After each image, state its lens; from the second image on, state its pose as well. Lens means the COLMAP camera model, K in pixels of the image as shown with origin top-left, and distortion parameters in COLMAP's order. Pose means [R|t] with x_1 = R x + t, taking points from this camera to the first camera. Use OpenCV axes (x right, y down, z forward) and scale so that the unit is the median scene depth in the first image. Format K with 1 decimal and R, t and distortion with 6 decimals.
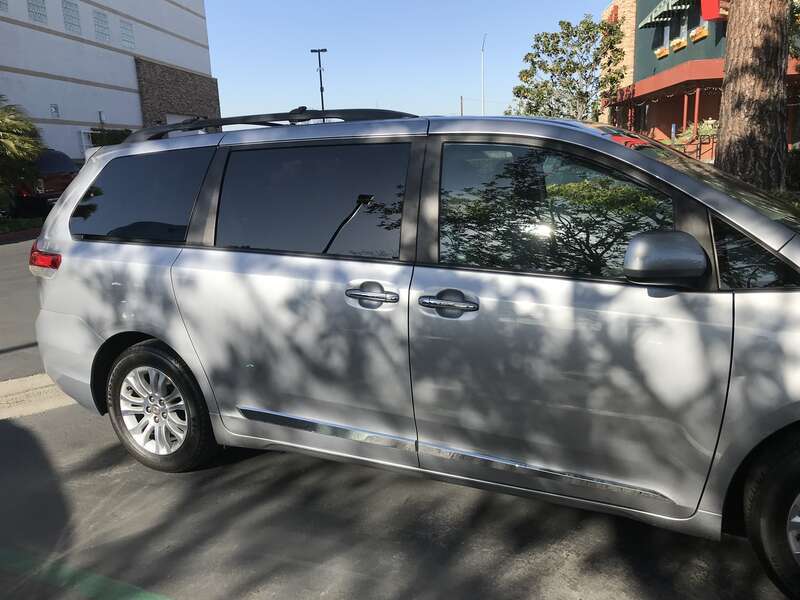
lens RADIAL K [[658.3, 0, 395.0], [0, 658.3, 290.3], [0, 0, 1]] dist [0.025073, -0.023123]
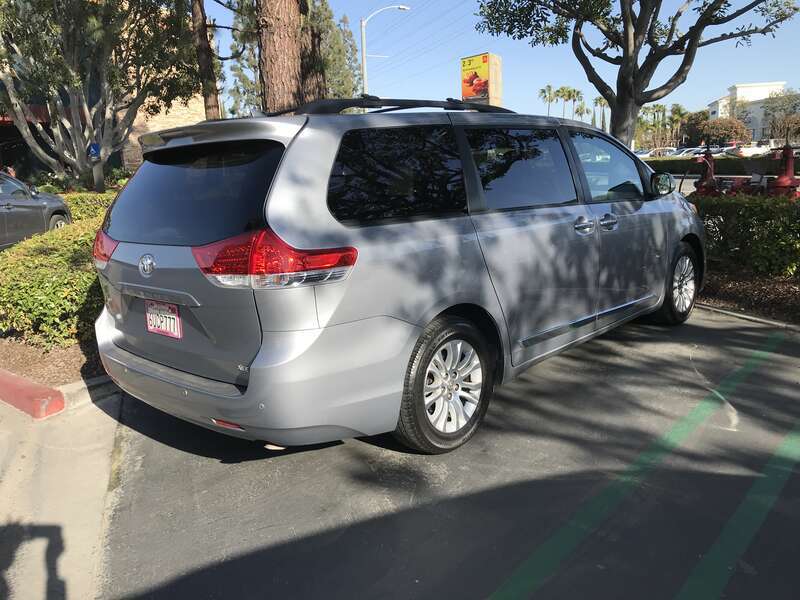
lens RADIAL K [[658.3, 0, 395.0], [0, 658.3, 290.3], [0, 0, 1]] dist [0.025073, -0.023123]
pose [[0.308196, -0.156305, 0.938394, -1.639259], [0.228817, 0.969631, 0.086358, -0.076087], [-0.923395, 0.188106, 0.334602, 0.903554]]
